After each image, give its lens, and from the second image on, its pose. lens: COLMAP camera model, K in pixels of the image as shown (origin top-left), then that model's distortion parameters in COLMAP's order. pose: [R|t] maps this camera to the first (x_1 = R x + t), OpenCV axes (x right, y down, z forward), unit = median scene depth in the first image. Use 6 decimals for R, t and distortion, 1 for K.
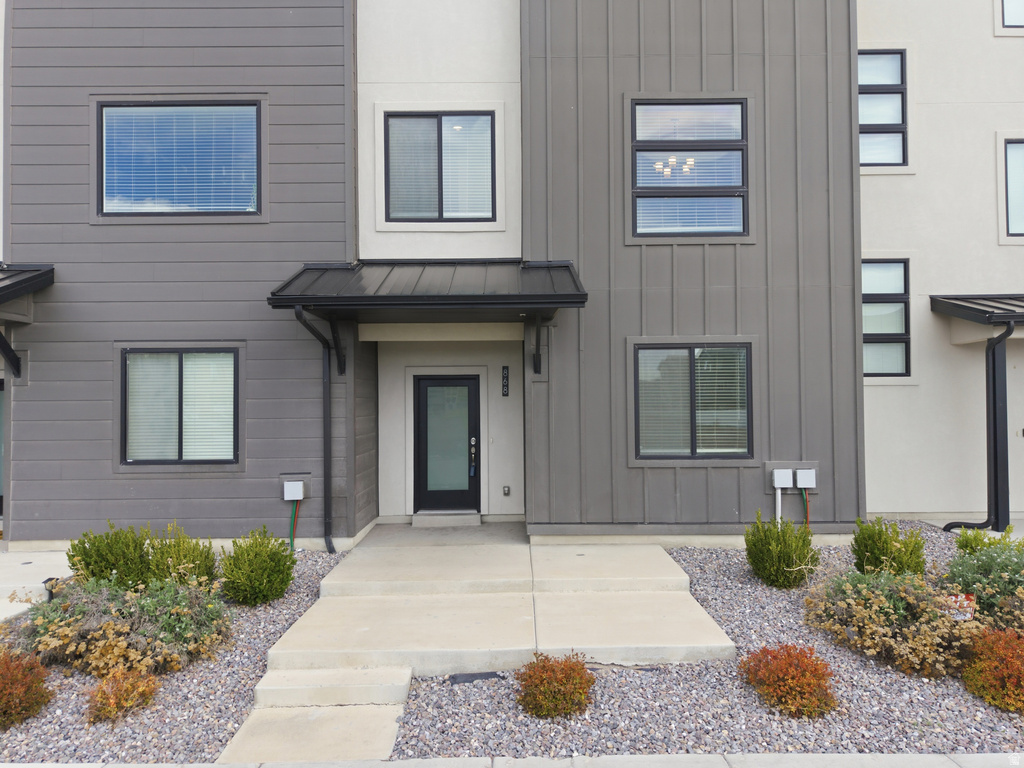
lens RADIAL K [[681.7, 0, 512.0], [0, 681.7, 384.0], [0, 0, 1]] dist [0.022614, -0.018057]
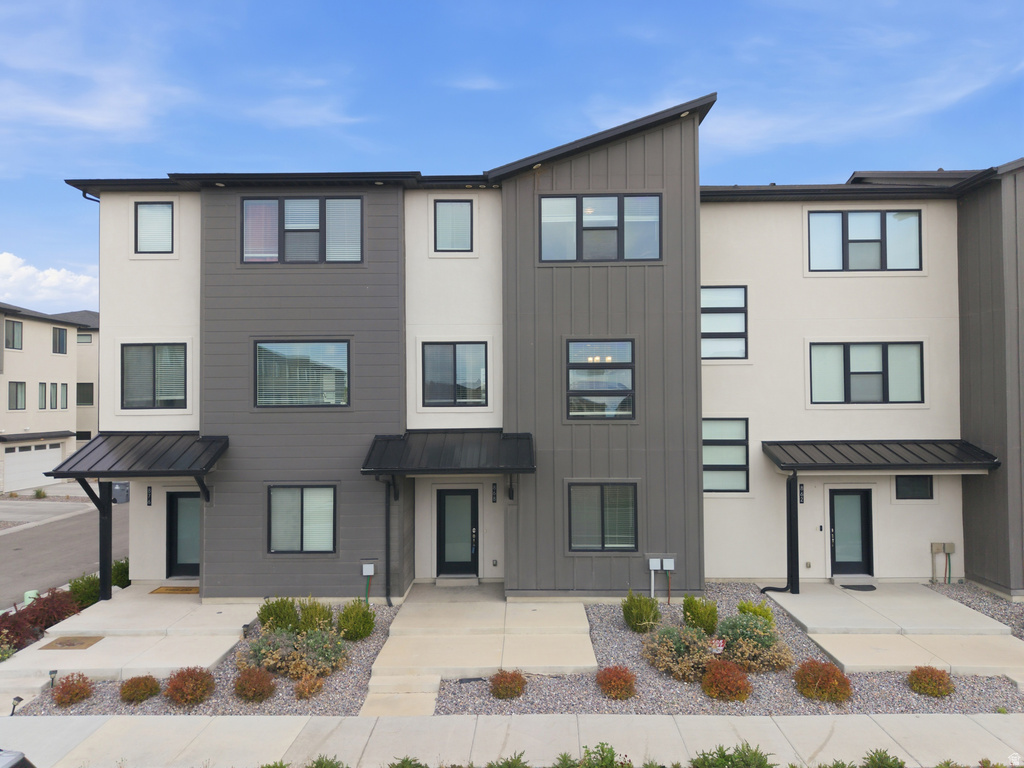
lens RADIAL K [[681.7, 0, 512.0], [0, 681.7, 384.0], [0, 0, 1]] dist [0.022614, -0.018057]
pose [[0.999907, 0.003090, -0.013298, 0.061678], [-0.003124, 0.999992, -0.002491, -0.305564], [0.013291, 0.002532, 0.999908, -0.706833]]
